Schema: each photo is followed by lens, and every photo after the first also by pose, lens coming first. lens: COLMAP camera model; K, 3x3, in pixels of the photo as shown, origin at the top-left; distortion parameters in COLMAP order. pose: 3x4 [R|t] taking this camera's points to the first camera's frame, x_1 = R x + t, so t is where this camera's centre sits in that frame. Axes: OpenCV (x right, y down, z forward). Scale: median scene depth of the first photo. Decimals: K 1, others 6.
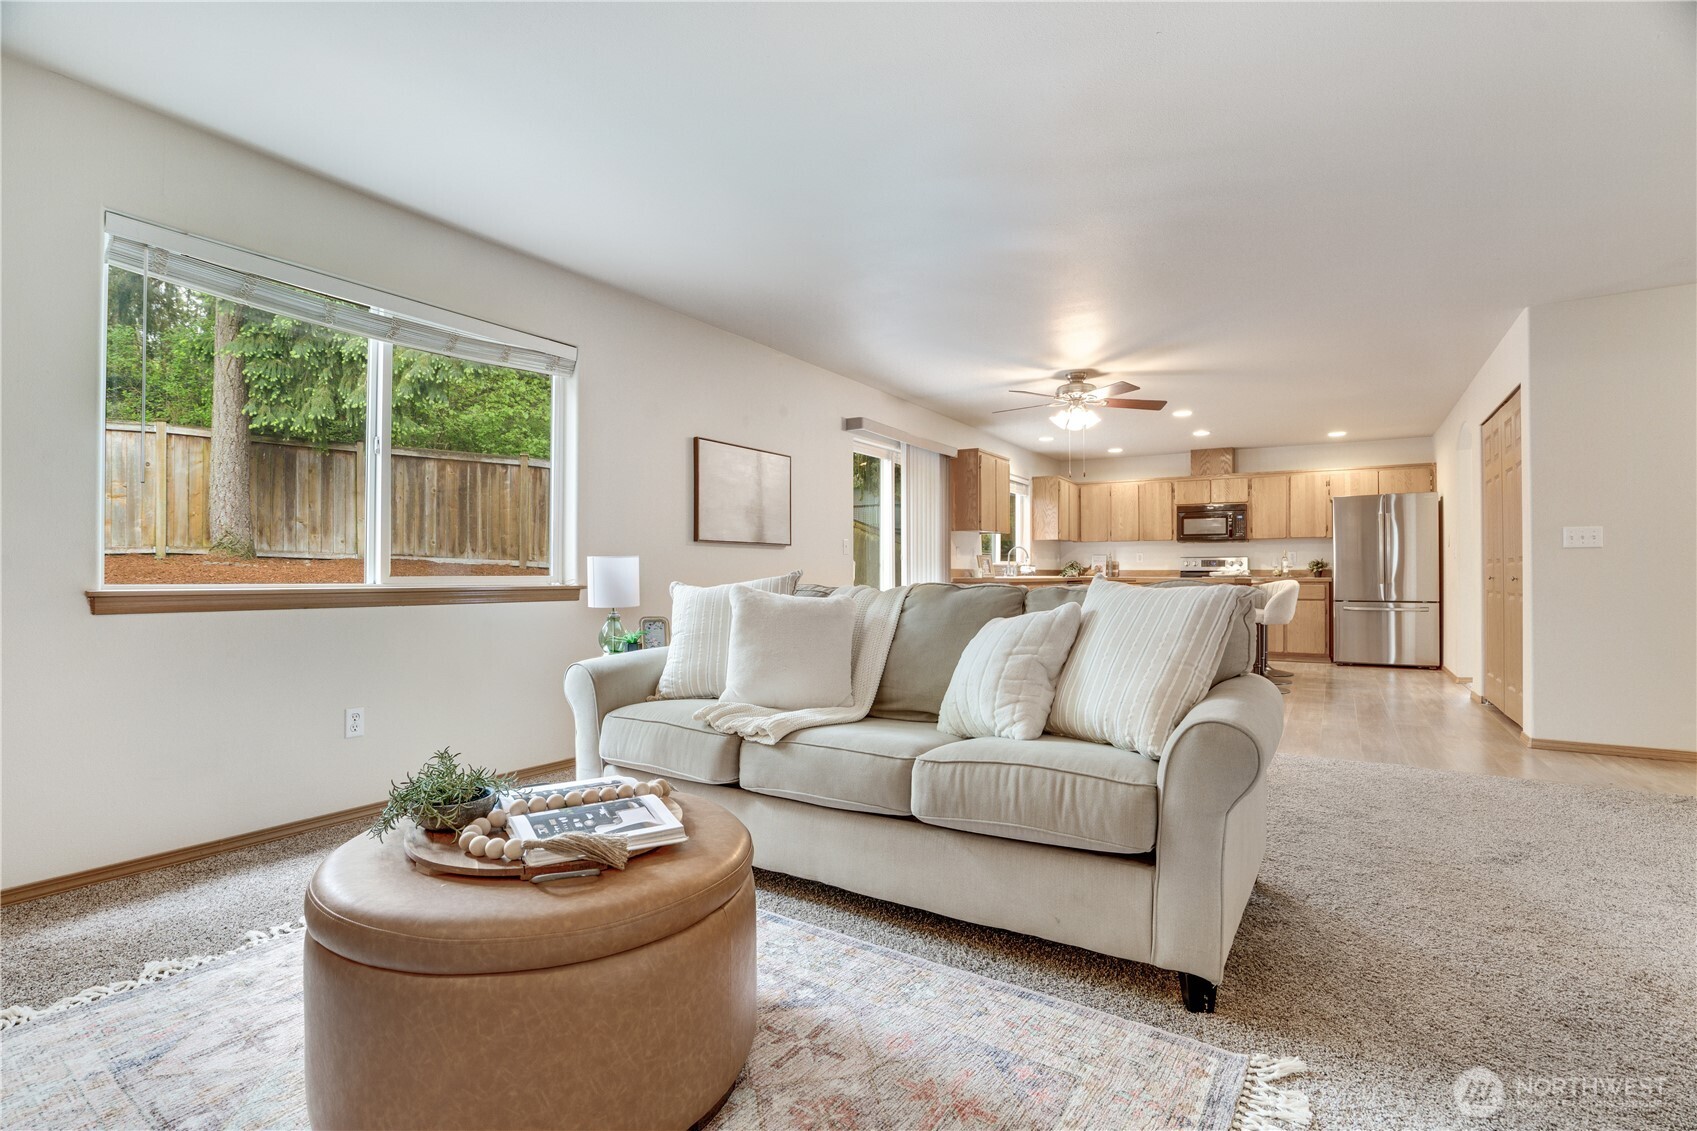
lens RADIAL K [[779.6, 0, 853.5], [0, 779.6, 567.5], [0, 0, 1]] dist [-0.033663, 0.004347]
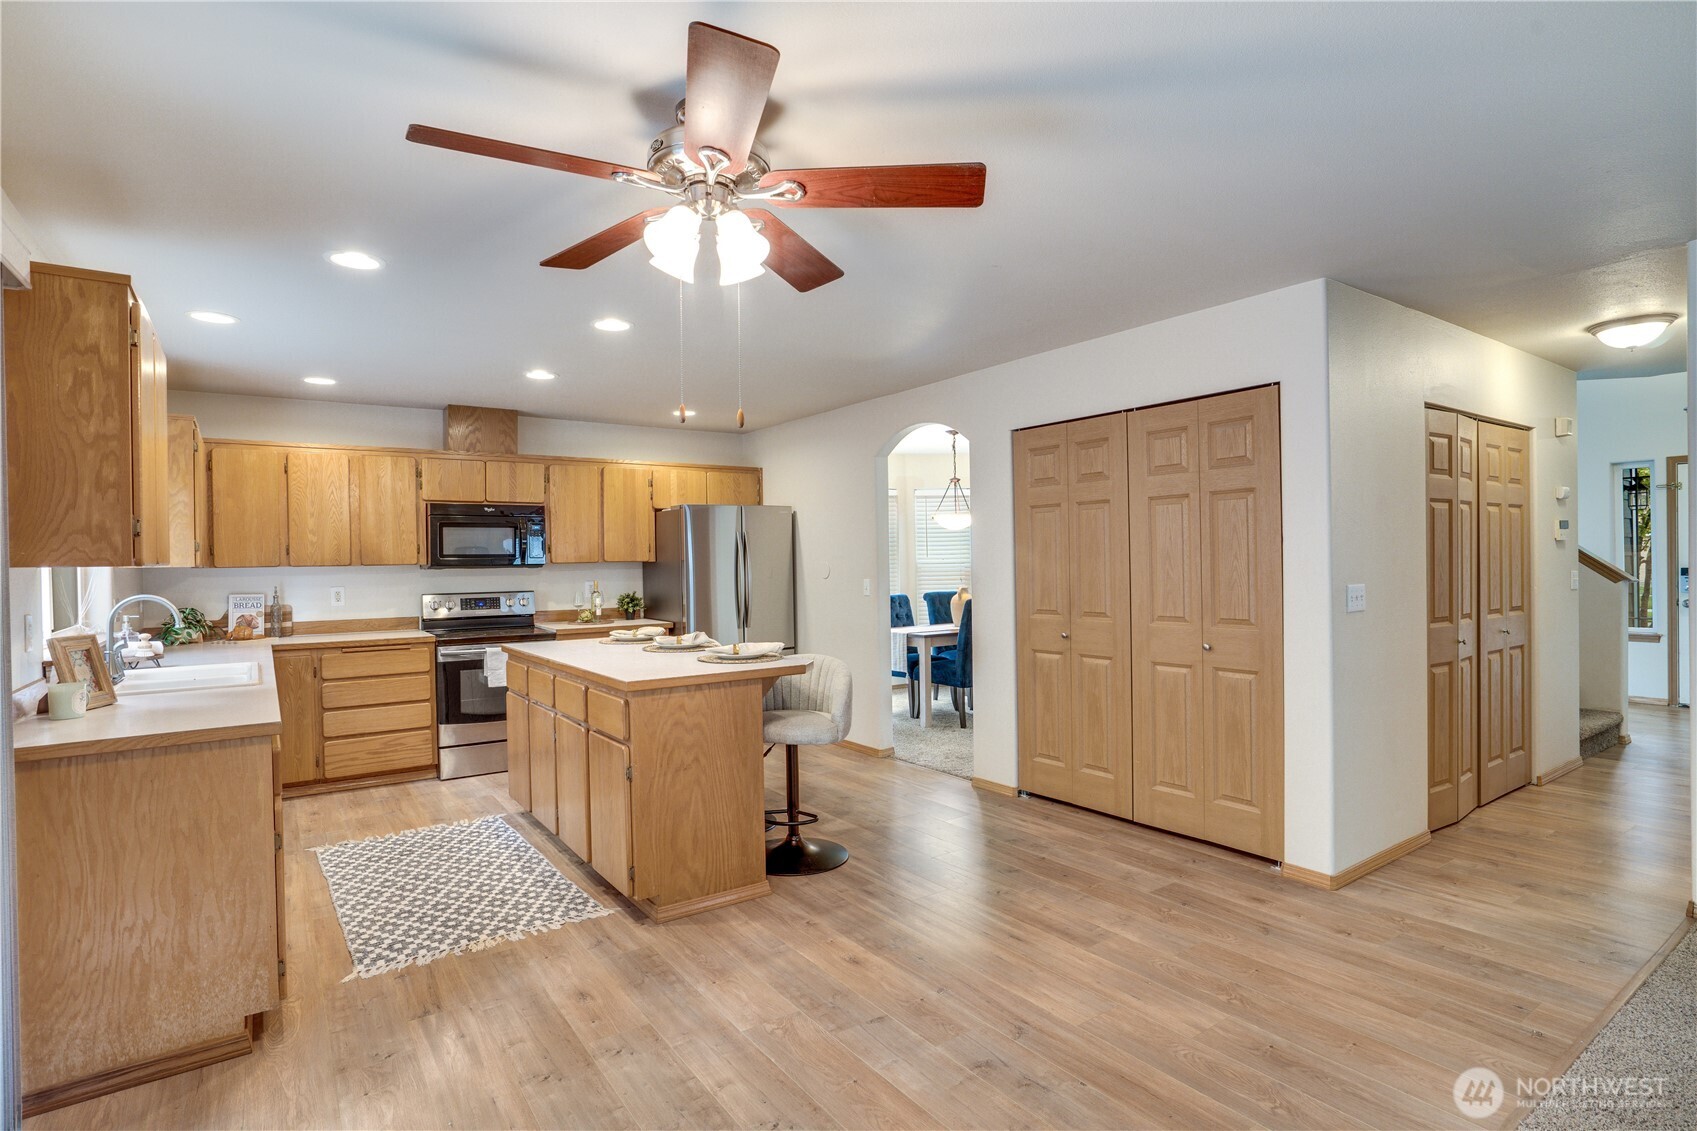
lens RADIAL K [[847.1, 0, 826.6], [0, 847.1, 567.3], [0, 0, 1]] dist [-0.041682, 0.015967]
pose [[0.412313, -0.013360, 0.910944, -0.007984], [0.009188, 0.999903, 0.010506, -0.038632], [-0.910996, 0.004039, 0.412396, 0.520465]]
